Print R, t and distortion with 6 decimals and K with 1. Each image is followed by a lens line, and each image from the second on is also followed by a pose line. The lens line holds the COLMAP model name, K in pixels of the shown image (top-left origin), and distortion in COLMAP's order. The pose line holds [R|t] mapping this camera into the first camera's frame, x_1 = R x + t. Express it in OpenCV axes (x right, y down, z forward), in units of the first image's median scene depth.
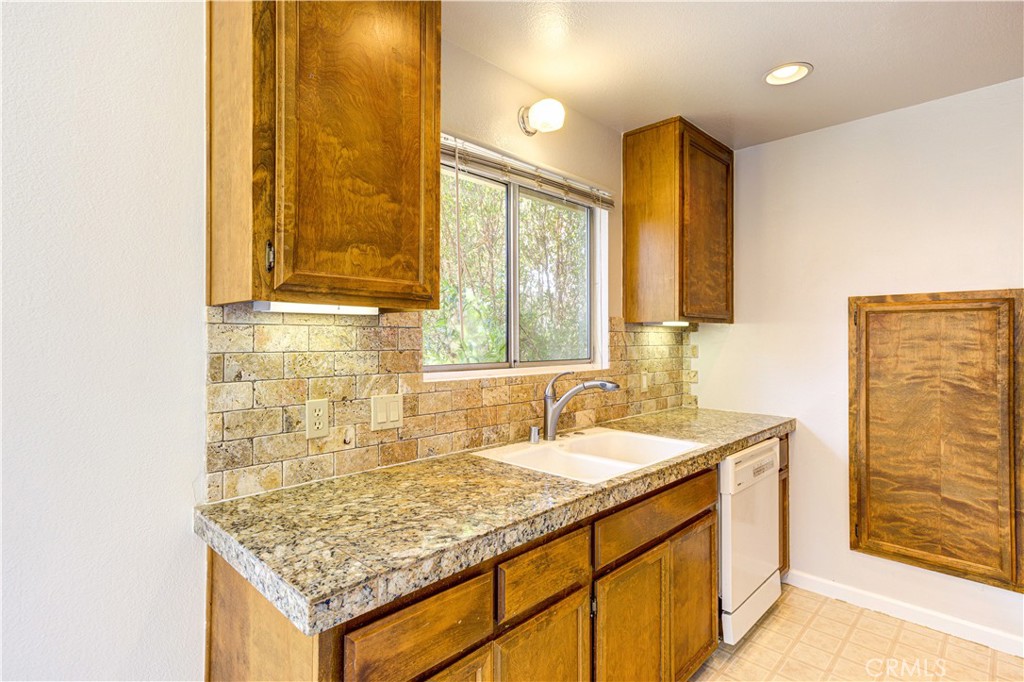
lens RADIAL K [[497.9, 0, 509.5], [0, 497.9, 336.2], [0, 0, 1]] dist [0.011354, 0.005725]
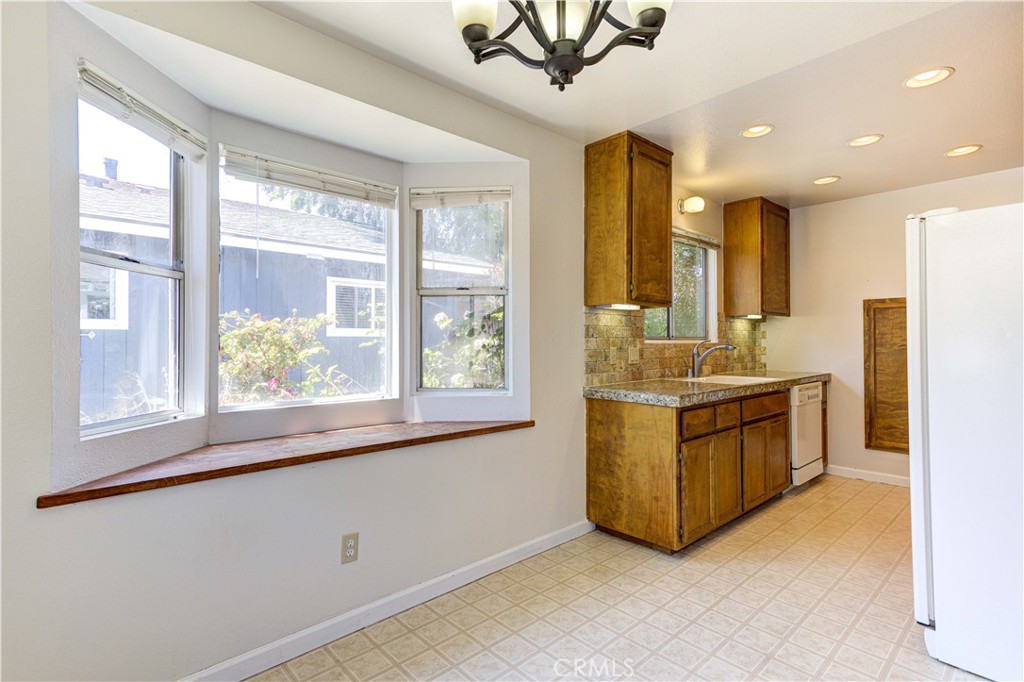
lens RADIAL K [[497.9, 0, 519.0], [0, 497.9, 331.4], [0, 0, 1]] dist [0.011354, 0.005725]
pose [[0.999411, -0.006194, -0.033749, -0.578986], [0.005720, 0.999884, -0.014118, 0.065707], [0.033833, 0.013917, 0.999331, -0.990422]]
